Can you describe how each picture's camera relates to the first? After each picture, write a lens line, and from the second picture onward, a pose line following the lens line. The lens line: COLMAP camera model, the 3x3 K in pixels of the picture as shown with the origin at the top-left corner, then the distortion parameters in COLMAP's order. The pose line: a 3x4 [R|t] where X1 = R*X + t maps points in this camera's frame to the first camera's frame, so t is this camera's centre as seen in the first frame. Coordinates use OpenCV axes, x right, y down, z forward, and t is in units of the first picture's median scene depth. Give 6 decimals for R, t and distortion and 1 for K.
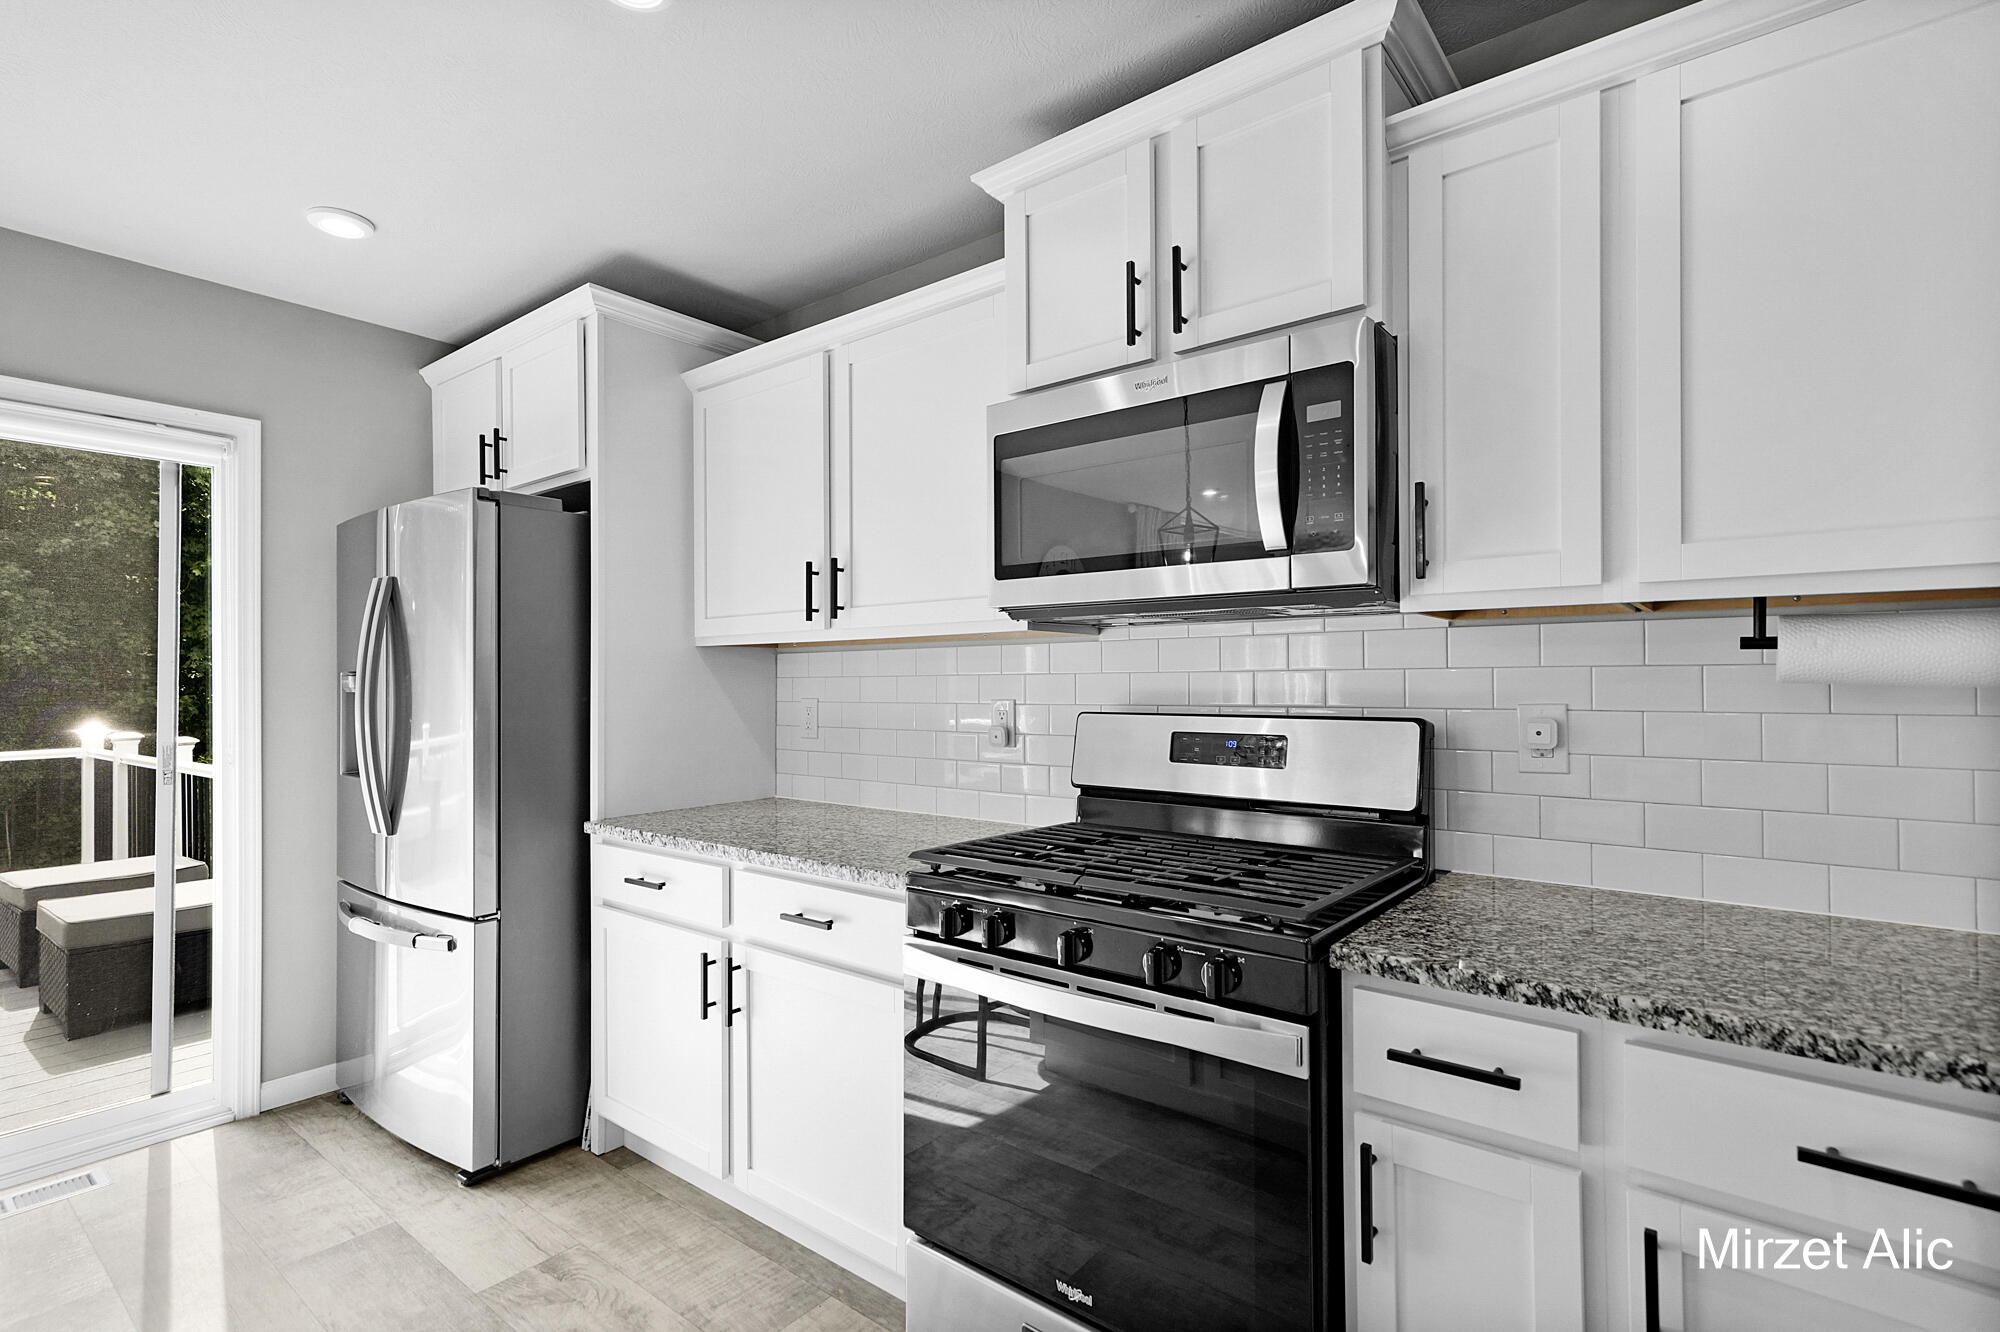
lens RADIAL K [[959.2, 0, 980.3], [0, 959.2, 690.4], [0, 0, 1]] dist [0.021565, -0.000095]
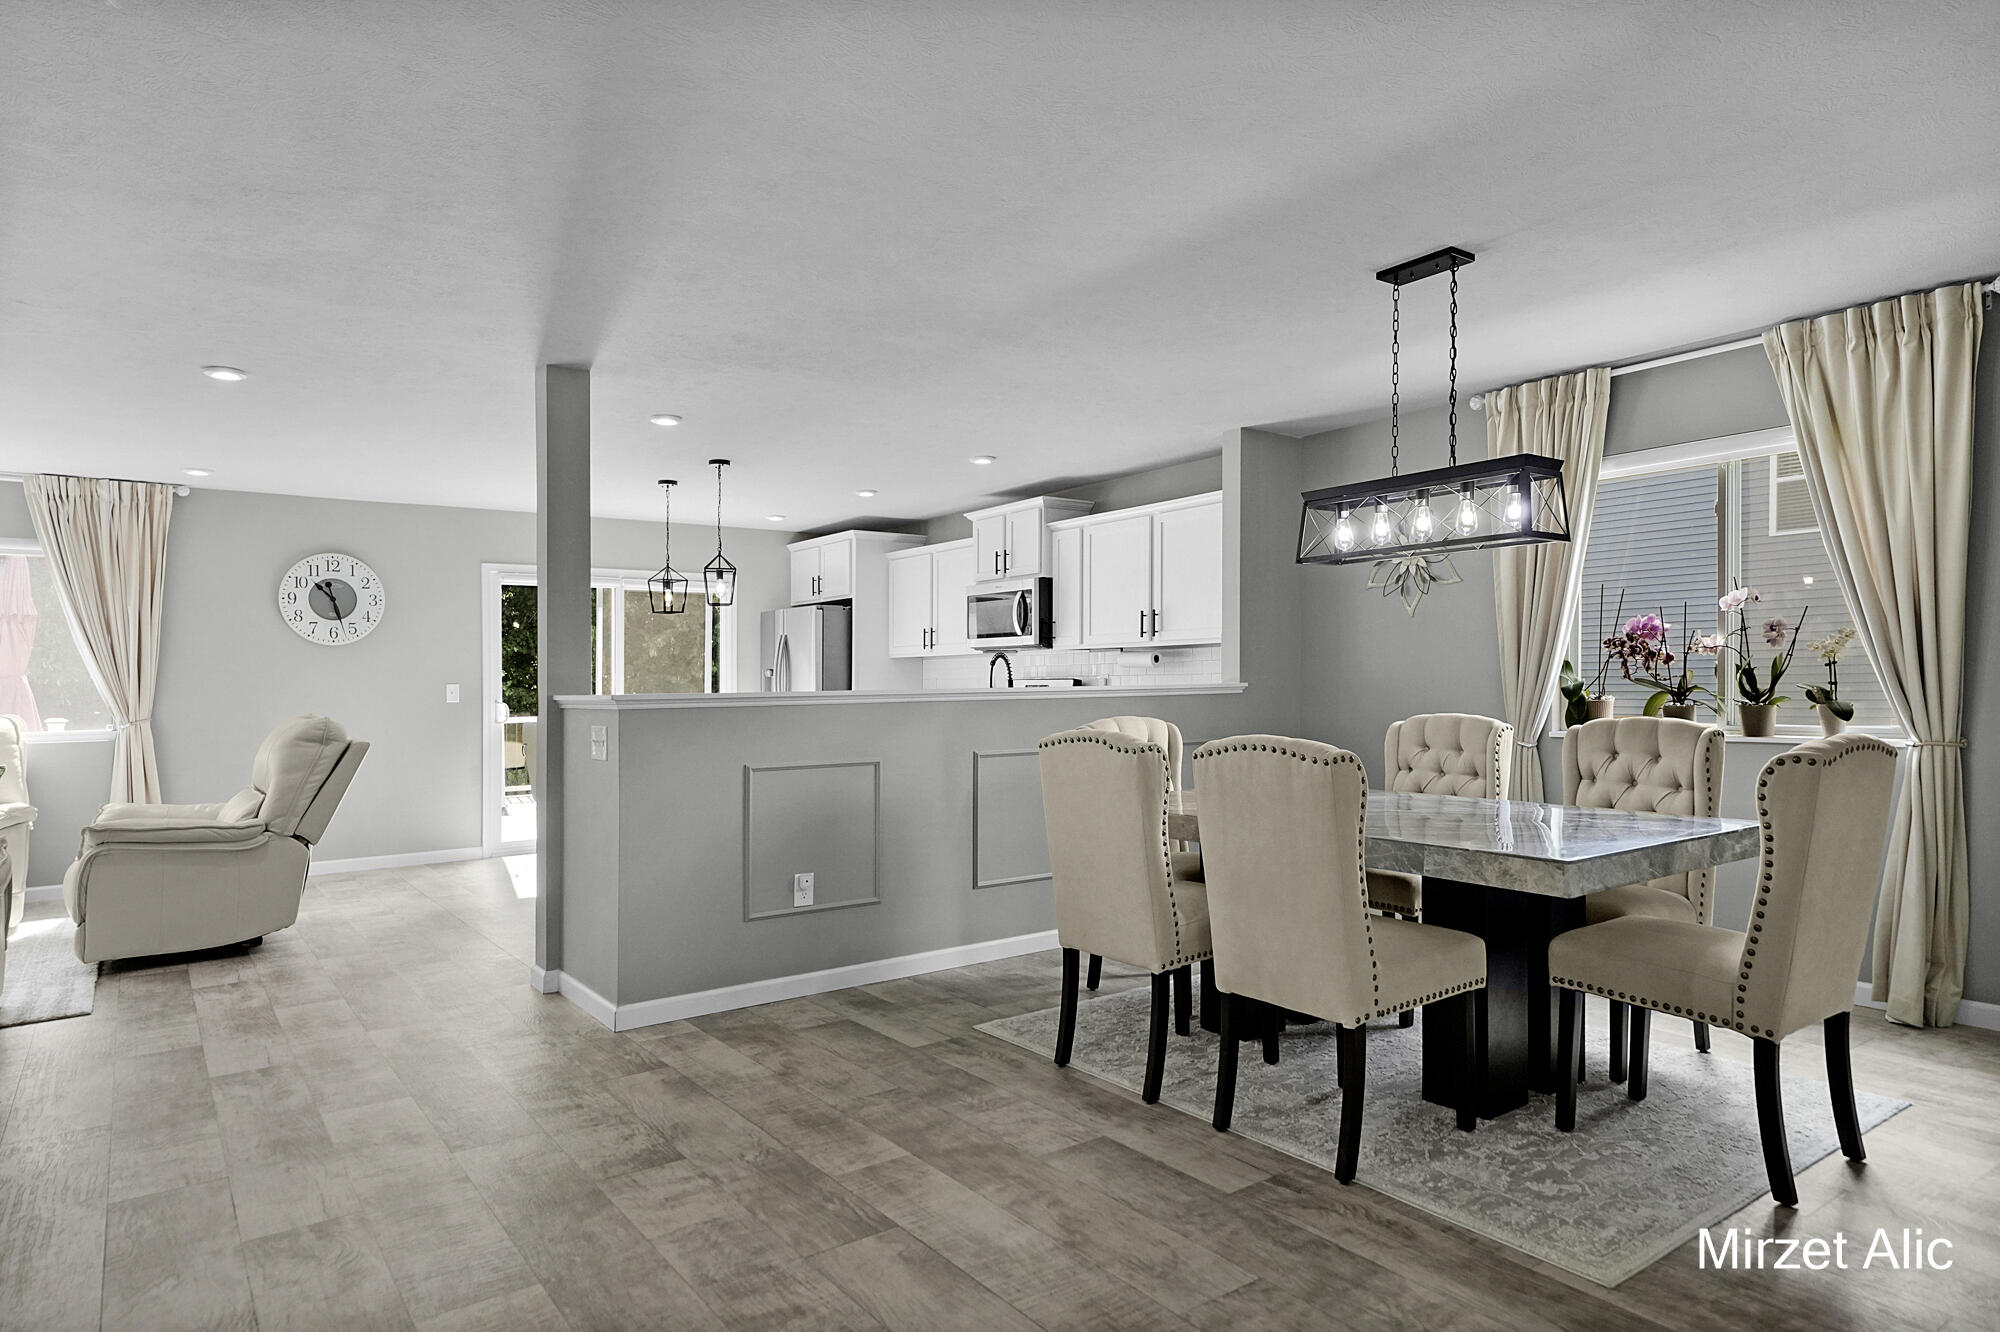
lens RADIAL K [[1169.8, 0, 1000.0], [0, 1169.8, 666.0], [0, 0, 1]] dist [-0.002225, -0.000395]
pose [[0.967790, -0.007888, -0.251637, 1.396410], [0.002758, 0.999781, -0.020732, 0.074542], [0.251746, 0.019370, 0.967600, -3.519044]]
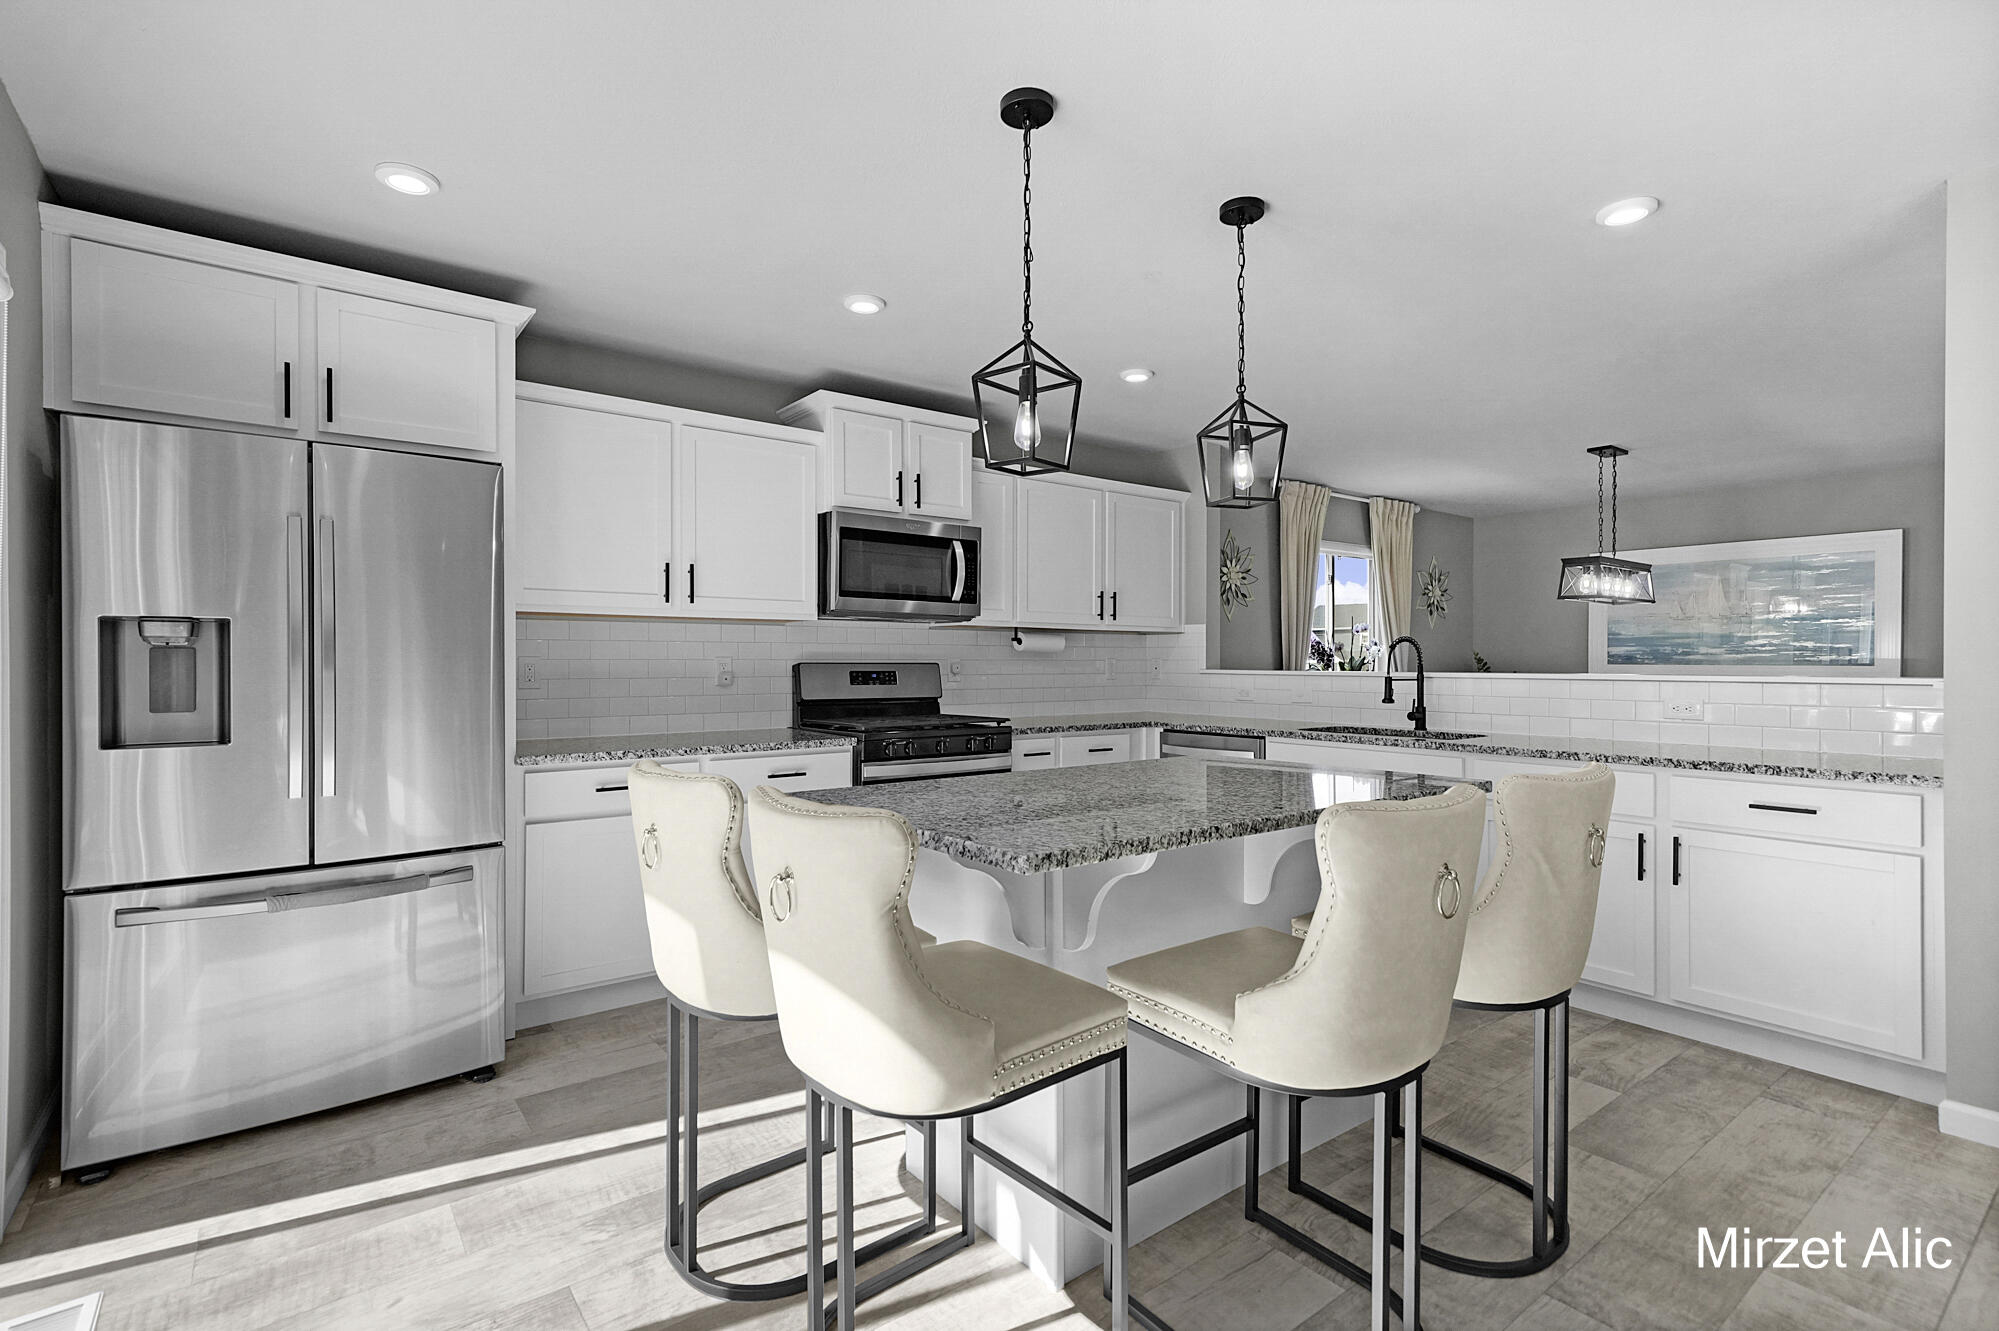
lens RADIAL K [[936.2, 0, 999.5], [0, 936.2, 665.5], [0, 0, 1]] dist [0.031930, 0.000047]
pose [[0.224927, 0.003055, 0.974371, -2.275598], [0.003362, 0.999987, -0.003911, 0.051794], [-0.974370, 0.004156, 0.224914, 0.259594]]
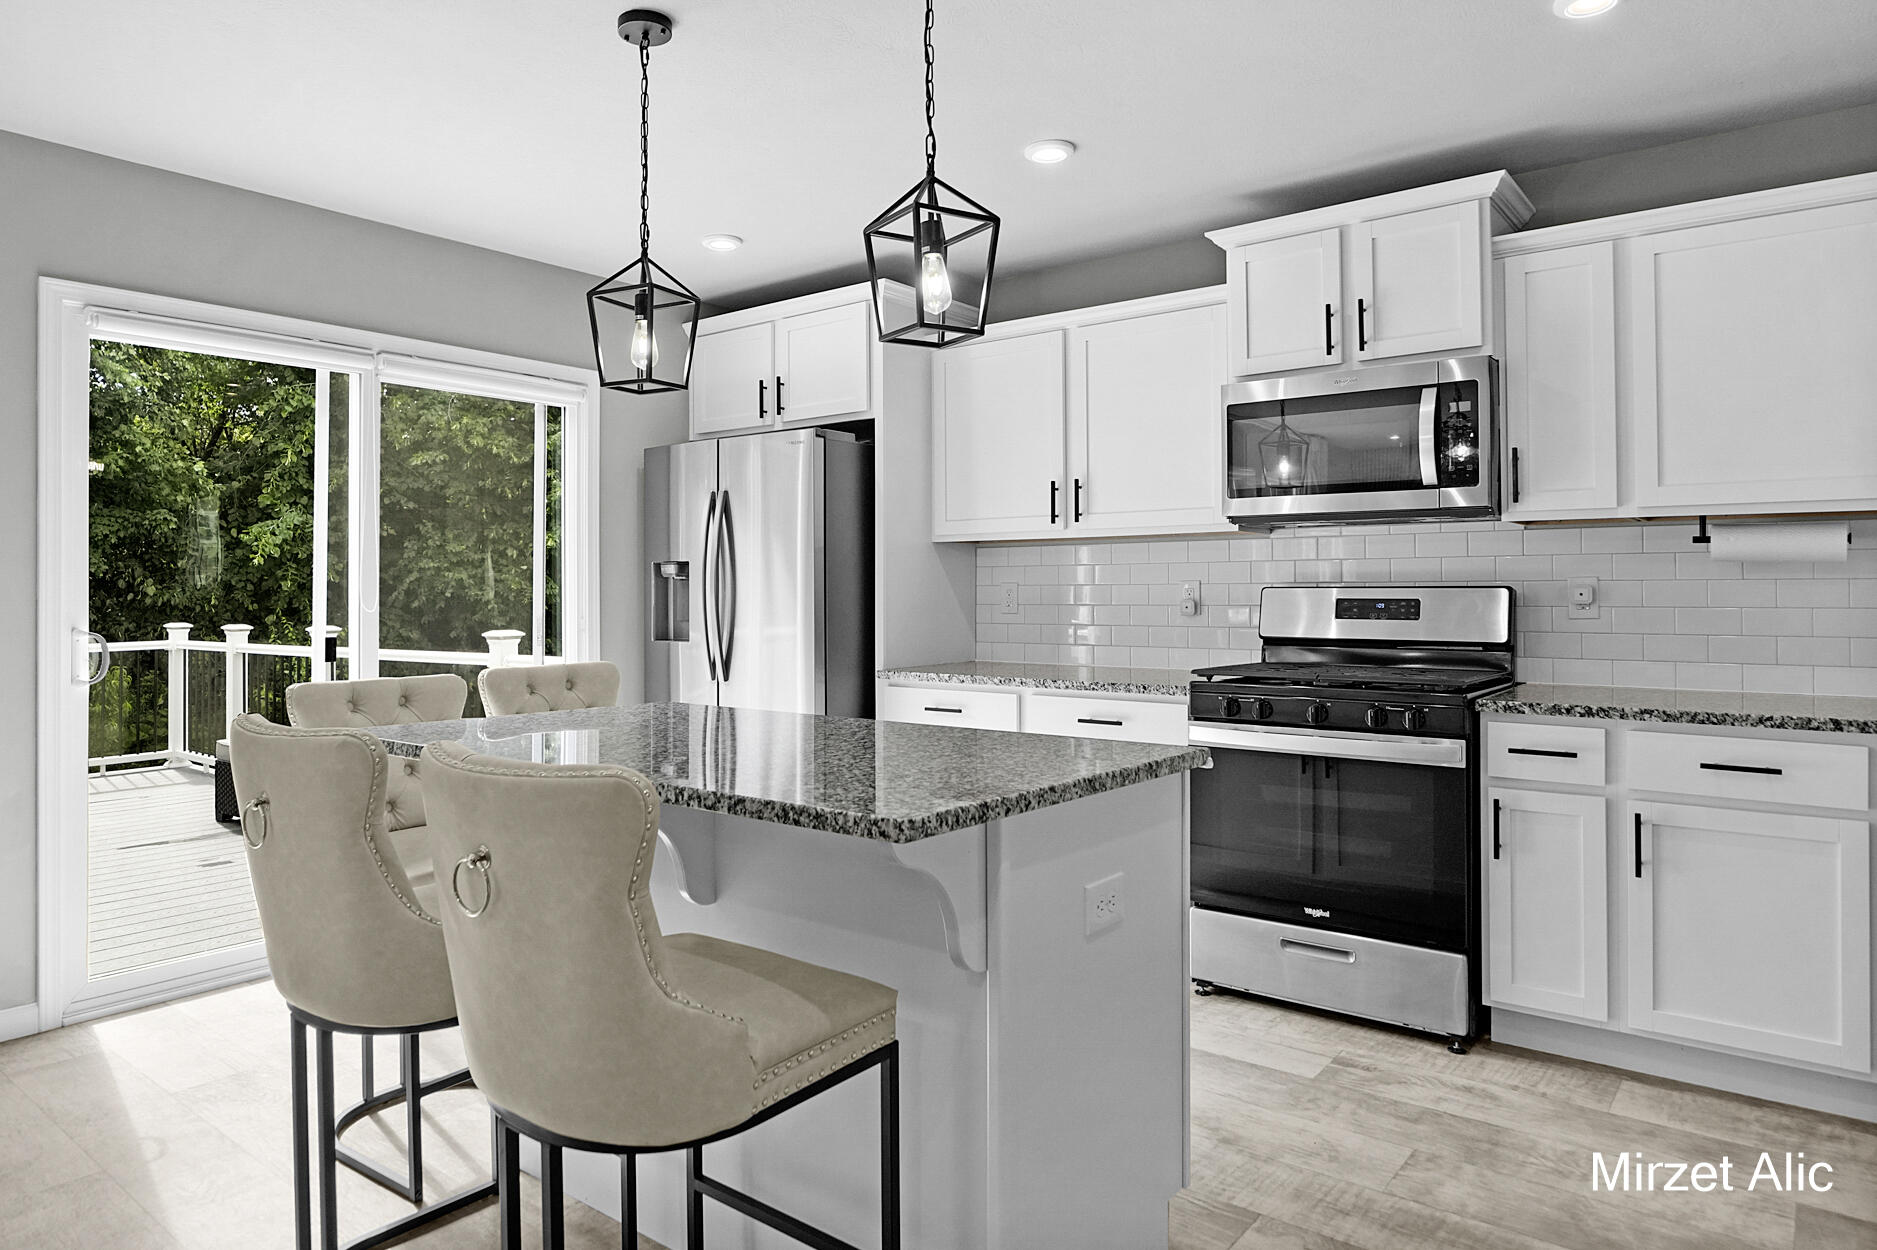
lens RADIAL K [[1172.2, 0, 878.4], [0, 1172.2, 592.7], [0, 0, 1]] dist [0.000866, 0.000669]
pose [[0.999998, -0.000008, 0.001853, -0.672986], [0.000015, 0.999992, -0.004066, 0.053267], [-0.001853, 0.004066, 0.999990, -1.075377]]
